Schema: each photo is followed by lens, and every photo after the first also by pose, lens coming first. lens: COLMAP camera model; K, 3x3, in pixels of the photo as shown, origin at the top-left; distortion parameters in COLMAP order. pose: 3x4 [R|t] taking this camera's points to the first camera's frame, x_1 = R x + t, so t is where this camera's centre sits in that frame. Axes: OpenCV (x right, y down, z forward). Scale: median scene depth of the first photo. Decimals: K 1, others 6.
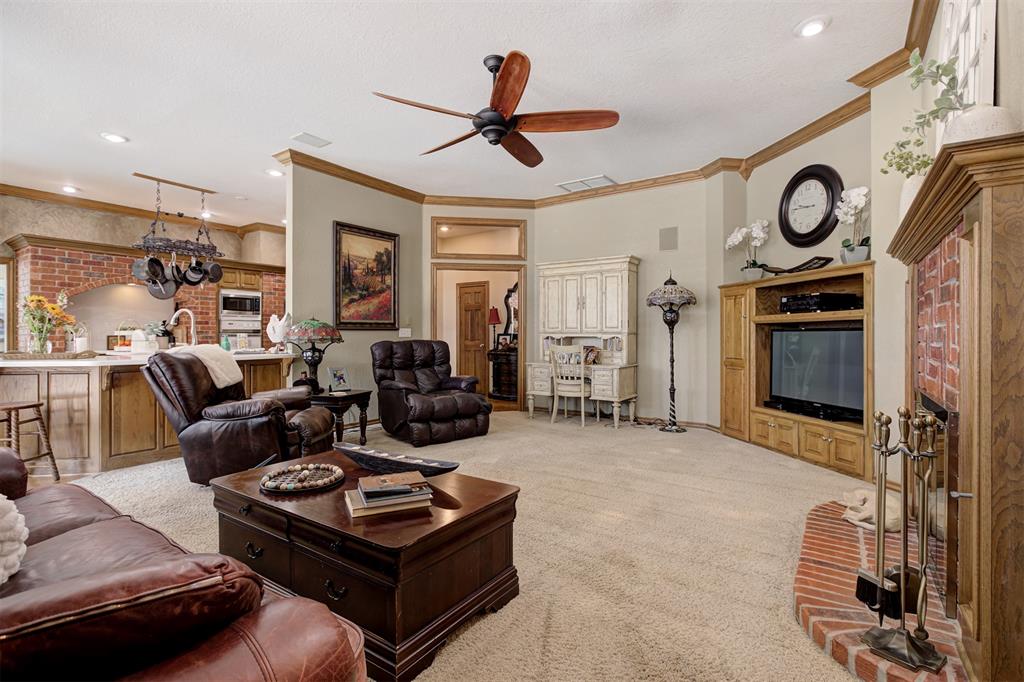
lens RADIAL K [[483.1, 0, 507.7], [0, 483.1, 335.6], [0, 0, 1]] dist [-0.009452, 0.005914]
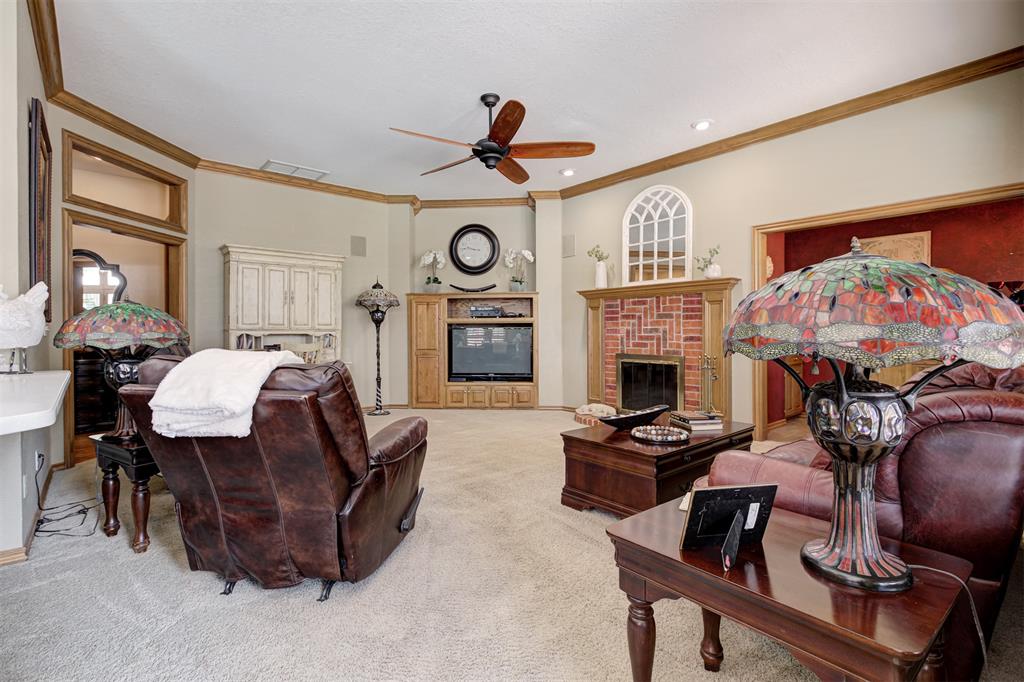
lens RADIAL K [[483.1, 0, 507.7], [0, 483.1, 335.6], [0, 0, 1]] dist [-0.009452, 0.005914]
pose [[0.255610, -0.006844, 0.966756, -0.629235], [0.004382, 0.999973, 0.005920, 0.001743], [-0.966770, 0.002723, 0.255633, 0.360335]]
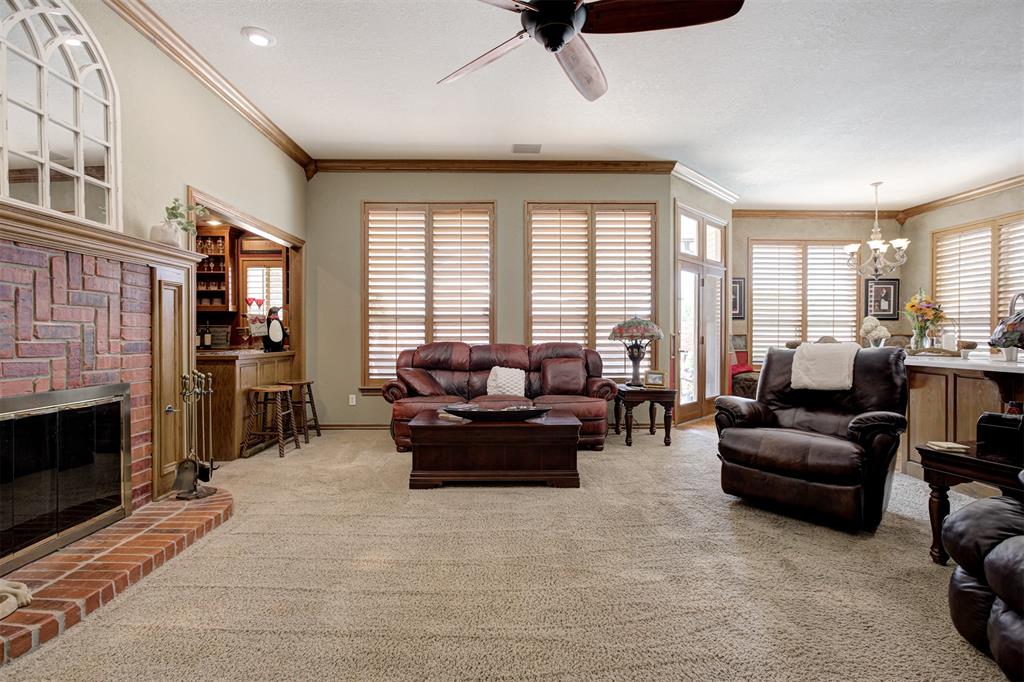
lens RADIAL K [[483.1, 0, 507.7], [0, 483.1, 335.6], [0, 0, 1]] dist [-0.009452, 0.005914]
pose [[-0.815217, 0.004019, -0.579142, 0.231507], [0.001694, 0.999988, 0.004556, 0.000502], [0.579153, 0.002733, -0.815214, 0.823613]]
